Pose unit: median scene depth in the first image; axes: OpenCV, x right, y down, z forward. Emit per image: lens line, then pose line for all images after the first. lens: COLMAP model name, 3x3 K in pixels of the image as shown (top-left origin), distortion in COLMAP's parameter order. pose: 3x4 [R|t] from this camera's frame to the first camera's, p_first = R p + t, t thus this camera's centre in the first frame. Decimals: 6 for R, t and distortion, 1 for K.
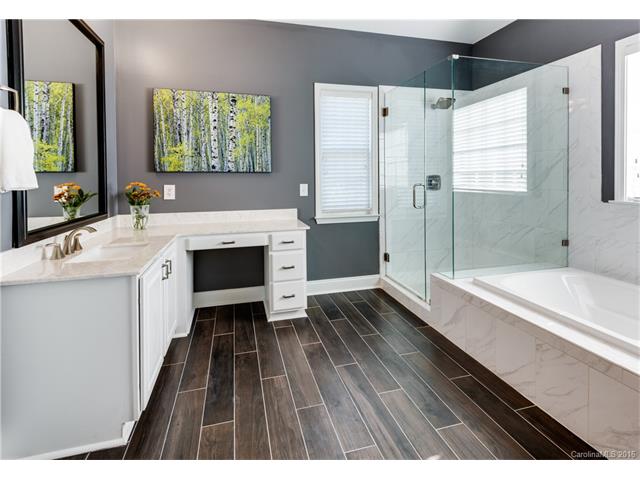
lens RADIAL K [[317.6, 0, 322.5], [0, 317.6, 212.0], [0, 0, 1]] dist [0.035963, -0.025032]
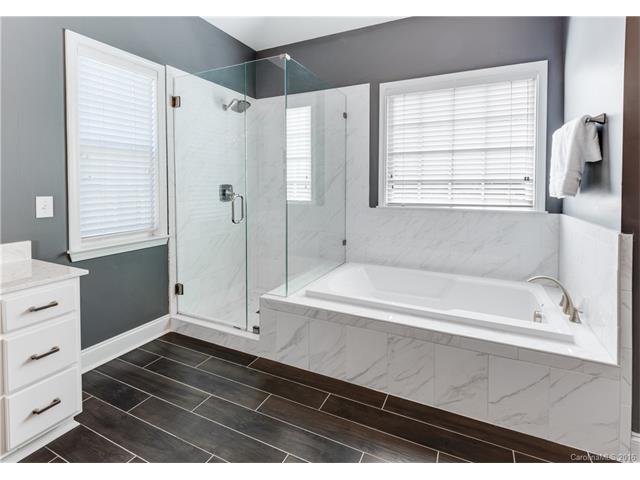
lens RADIAL K [[317.6, 0, 322.5], [0, 317.6, 212.0], [0, 0, 1]] dist [0.035963, -0.025032]
pose [[0.659579, -0.051735, 0.749853, -0.183092], [0.075164, 0.997168, 0.002682, -0.026989], [-0.747867, 0.054593, 0.661600, 0.270349]]
